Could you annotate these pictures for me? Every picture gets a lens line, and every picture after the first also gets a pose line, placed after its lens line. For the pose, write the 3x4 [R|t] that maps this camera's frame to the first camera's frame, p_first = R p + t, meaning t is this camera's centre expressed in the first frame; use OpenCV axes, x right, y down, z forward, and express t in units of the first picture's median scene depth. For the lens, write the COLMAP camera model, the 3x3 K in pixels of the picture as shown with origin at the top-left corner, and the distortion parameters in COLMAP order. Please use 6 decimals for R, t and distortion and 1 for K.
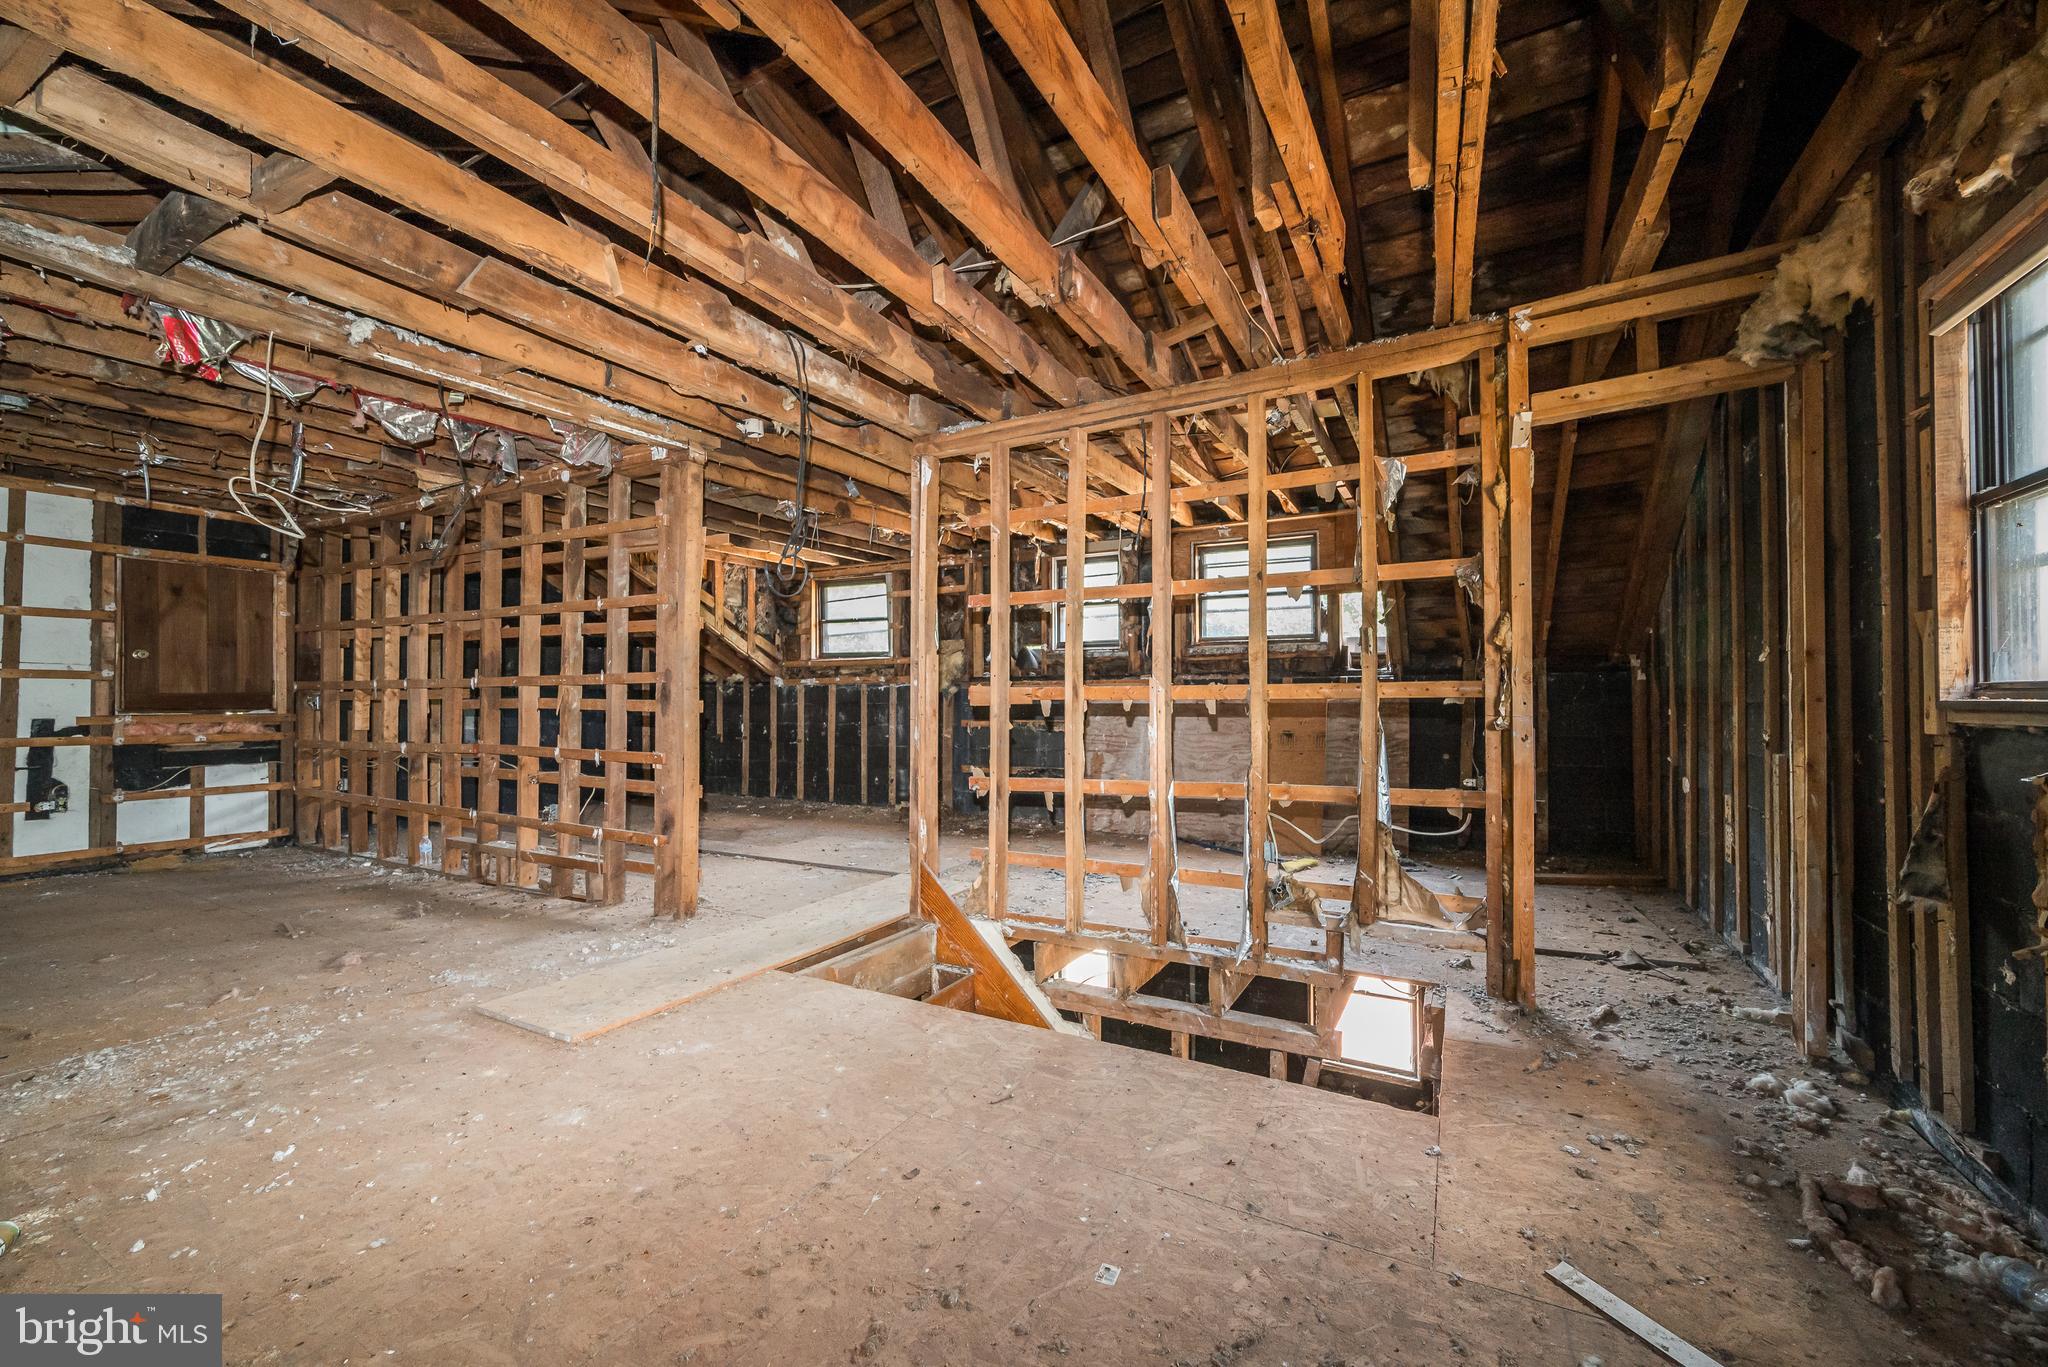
lens RADIAL K [[805.7, 0, 1028.0], [0, 805.7, 690.3], [0, 0, 1]] dist [-0.001077, 0.000531]
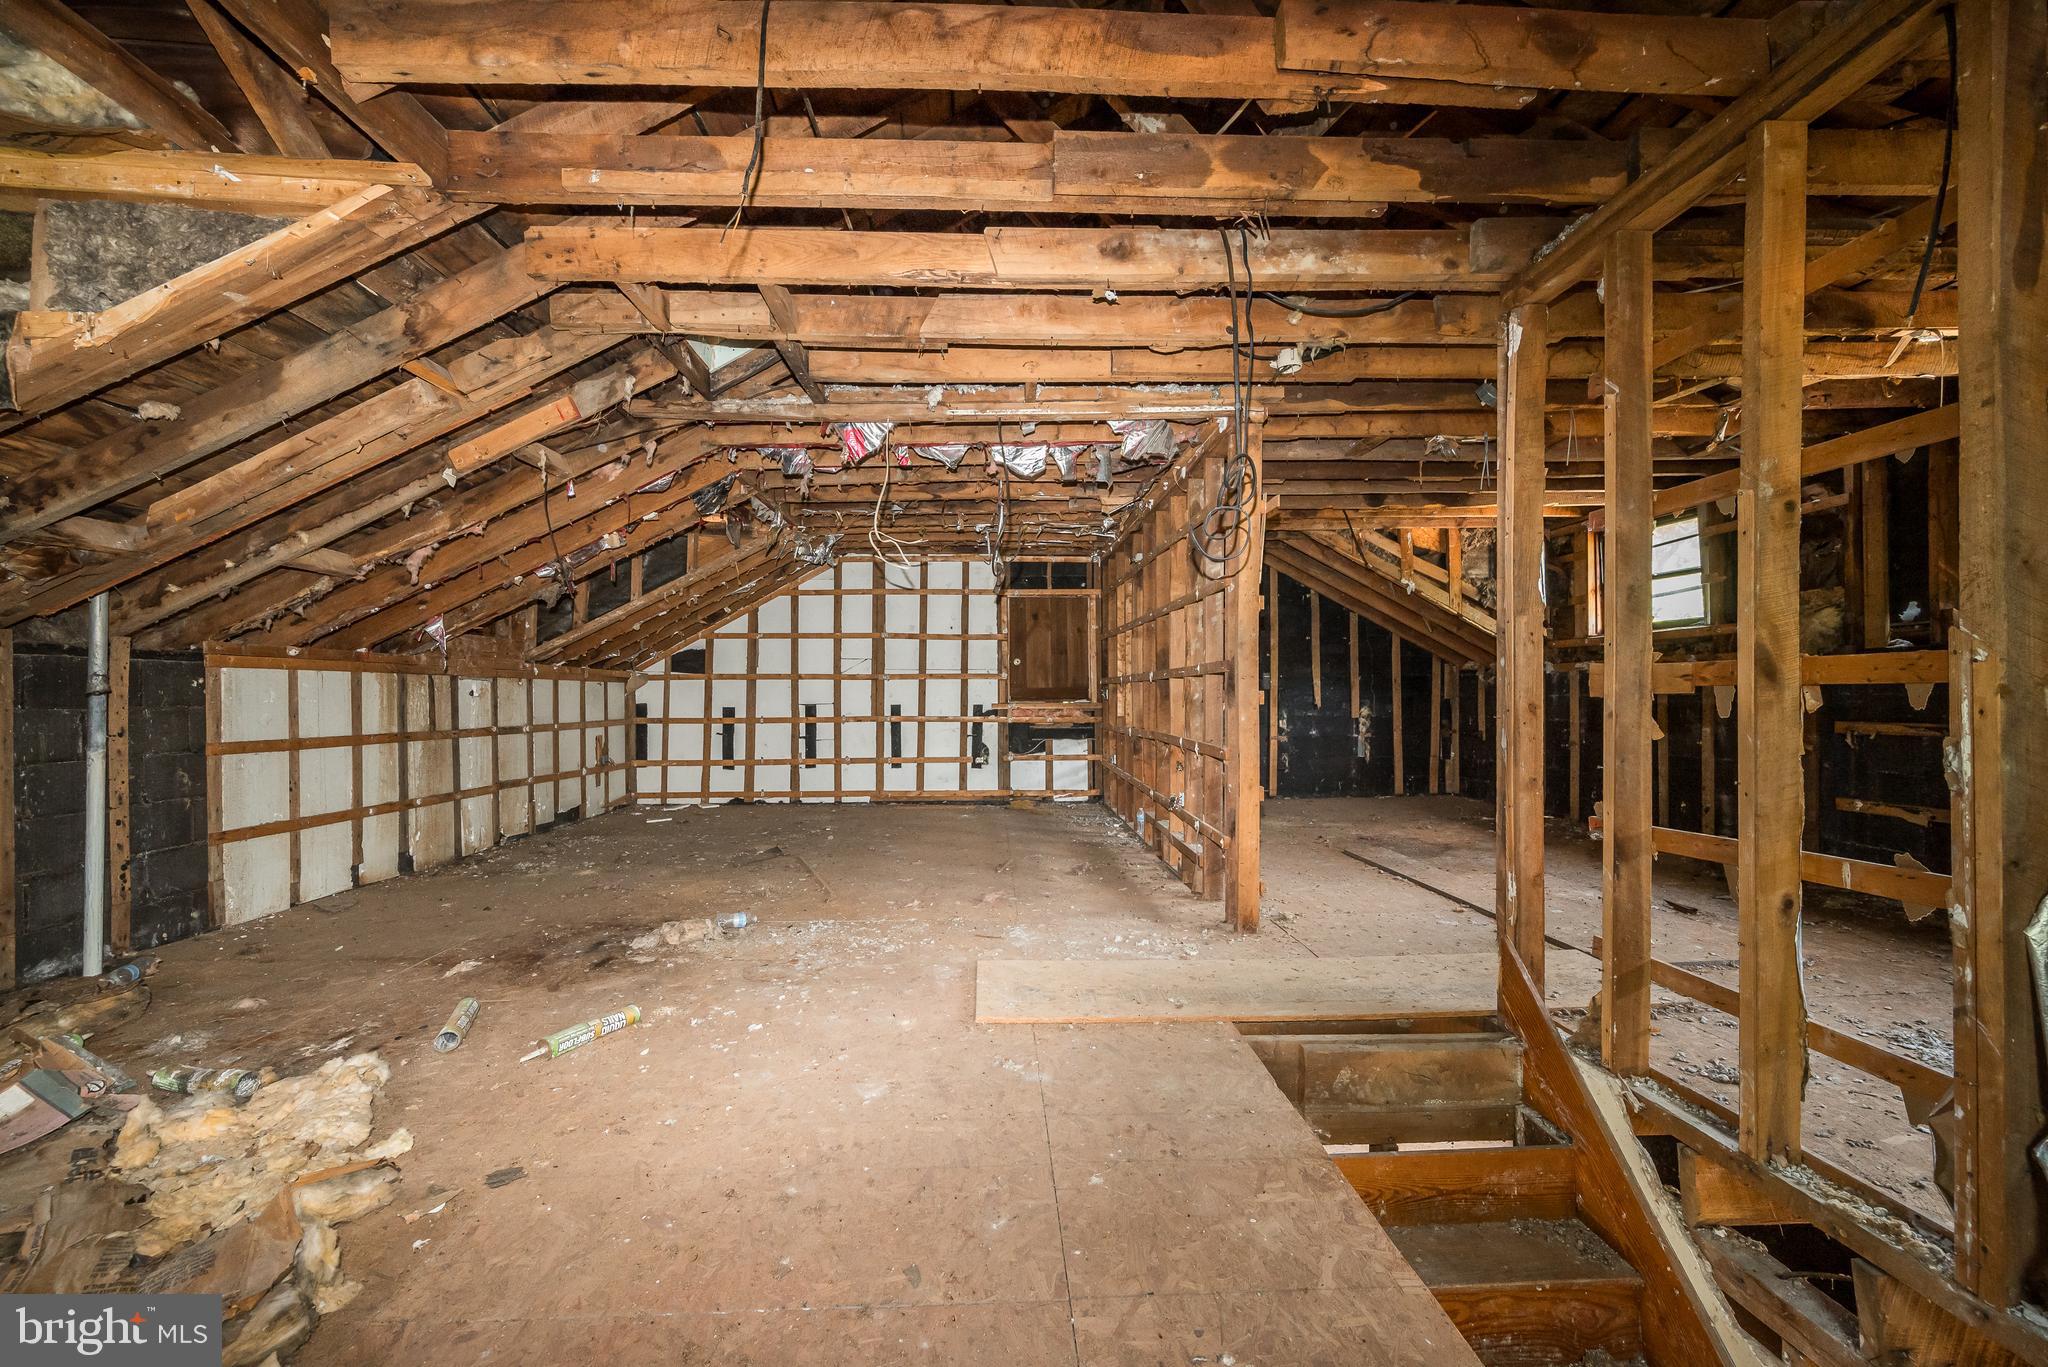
lens RADIAL K [[805.7, 0, 1027.2], [0, 805.7, 690.5], [0, 0, 1]] dist [-0.001077, 0.000531]
pose [[0.513037, -0.005752, -0.858347, 0.223413], [0.014871, 0.999887, 0.002189, 0.006765], [0.858238, -0.013888, 0.513064, 0.332601]]
